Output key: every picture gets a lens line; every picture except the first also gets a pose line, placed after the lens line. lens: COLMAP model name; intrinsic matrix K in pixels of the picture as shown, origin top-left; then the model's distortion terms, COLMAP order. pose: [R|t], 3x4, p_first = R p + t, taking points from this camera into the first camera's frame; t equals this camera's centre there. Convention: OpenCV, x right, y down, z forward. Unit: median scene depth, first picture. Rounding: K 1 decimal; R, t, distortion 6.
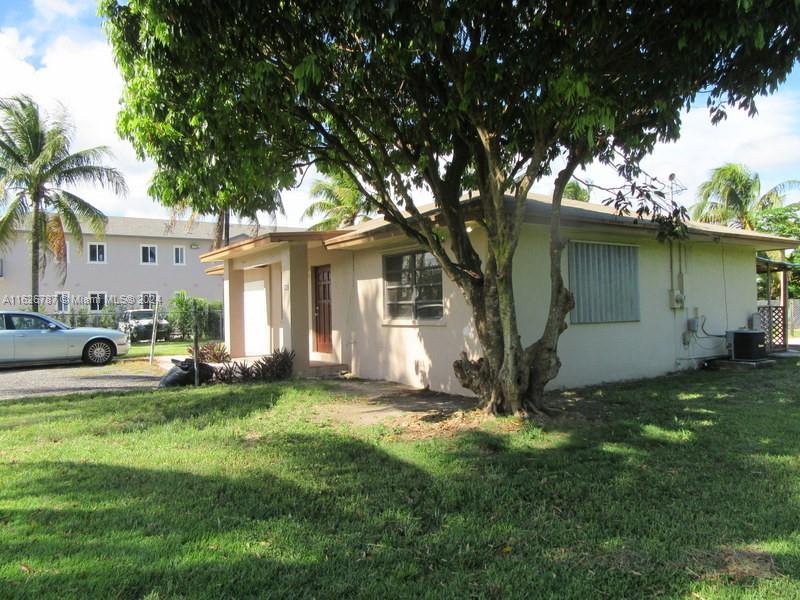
lens RADIAL K [[585.3, 0, 399.8], [0, 585.3, 296.6], [0, 0, 1]] dist [-0.027302, 0.031840]
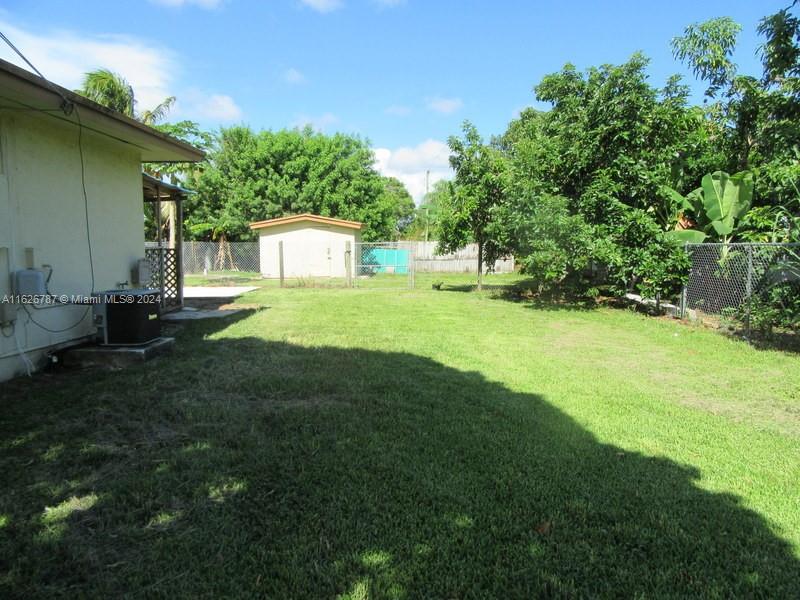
lens RADIAL K [[585.3, 0, 399.8], [0, 585.3, 296.6], [0, 0, 1]] dist [-0.027302, 0.031840]
pose [[0.569172, -0.055464, 0.820346, 0.508139], [-0.025590, 0.996044, 0.085098, 0.017120], [-0.821820, -0.069428, 0.565501, 0.836921]]
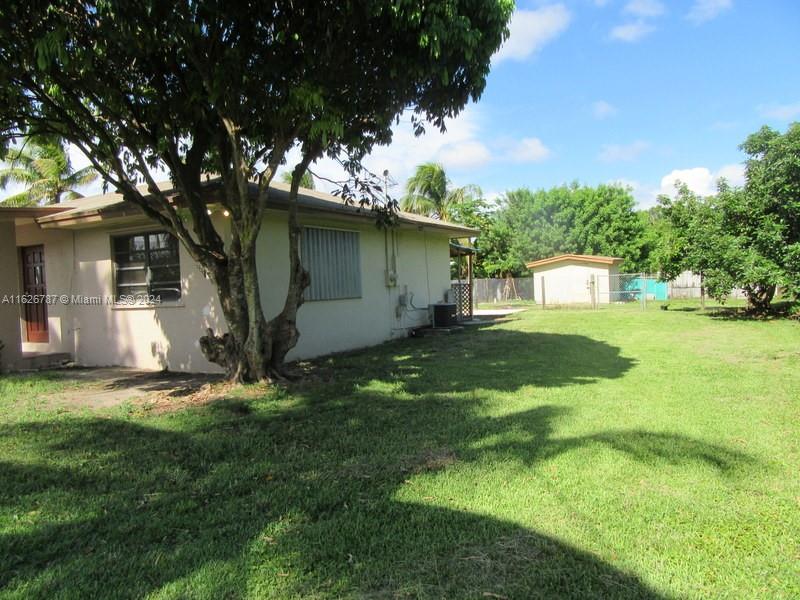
lens RADIAL K [[585.3, 0, 399.8], [0, 585.3, 296.6], [0, 0, 1]] dist [-0.027302, 0.031840]
pose [[0.896116, -0.024713, 0.443132, -0.049717], [0.012258, 0.999446, 0.030948, 0.008817], [-0.443651, -0.022301, 0.895922, -0.101240]]
